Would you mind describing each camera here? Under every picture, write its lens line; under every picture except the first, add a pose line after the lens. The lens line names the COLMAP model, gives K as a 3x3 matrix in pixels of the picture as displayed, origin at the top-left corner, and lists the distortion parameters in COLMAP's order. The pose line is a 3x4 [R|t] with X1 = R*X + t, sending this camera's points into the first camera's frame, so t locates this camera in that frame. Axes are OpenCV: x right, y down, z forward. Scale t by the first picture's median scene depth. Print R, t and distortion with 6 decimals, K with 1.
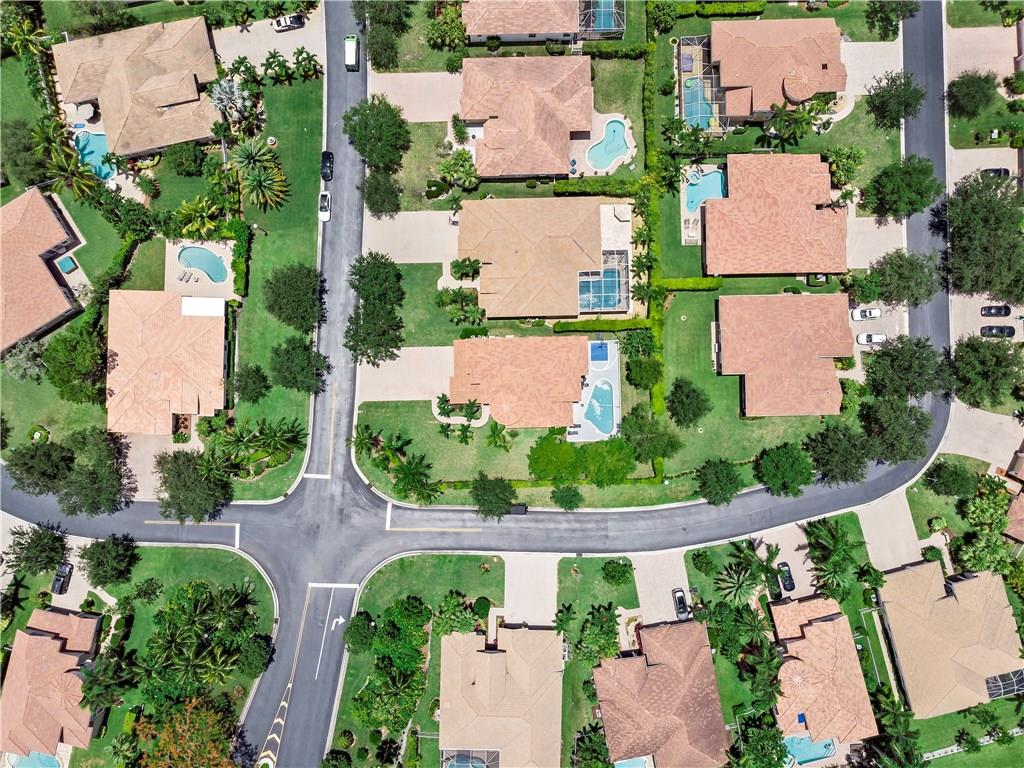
lens RADIAL K [[751.0, 0, 510.3], [0, 751.0, 384.8], [0, 0, 1]] dist [0.004128, 0.001399]
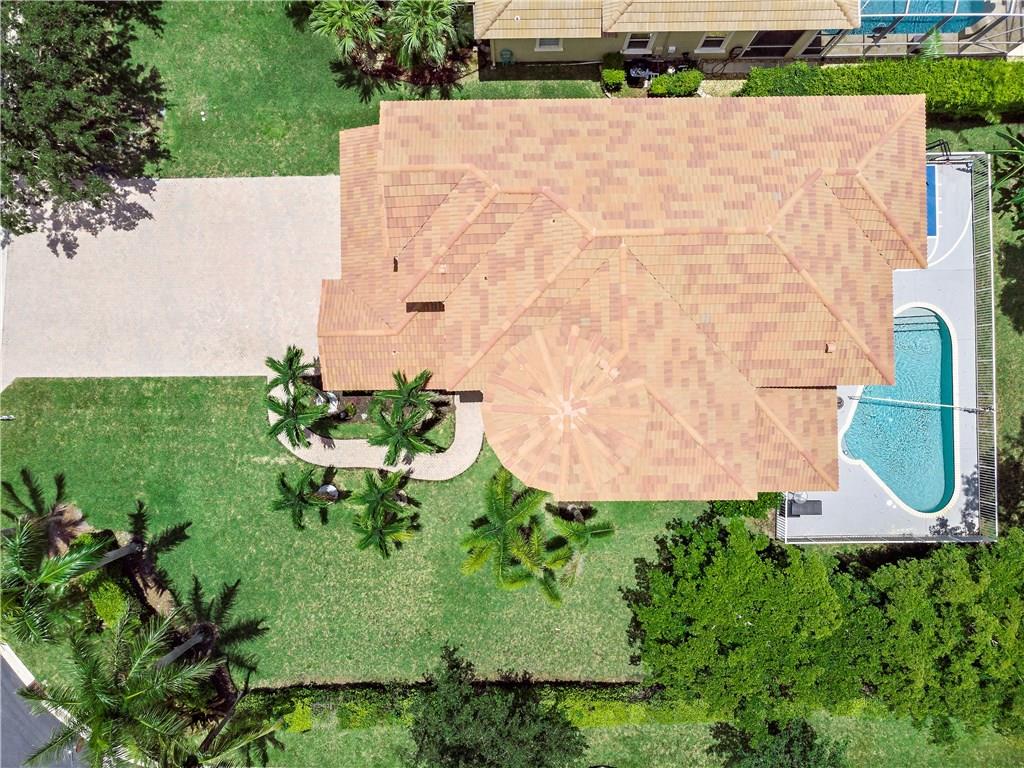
lens RADIAL K [[751.0, 0, 513.8], [0, 751.0, 384.8], [0, 0, 1]] dist [0.004128, 0.001399]
pose [[0.999918, 0.011021, 0.006564, -0.019050], [-0.011026, 0.999939, 0.000675, 0.021904], [-0.006556, -0.000747, 0.999978, 0.736486]]
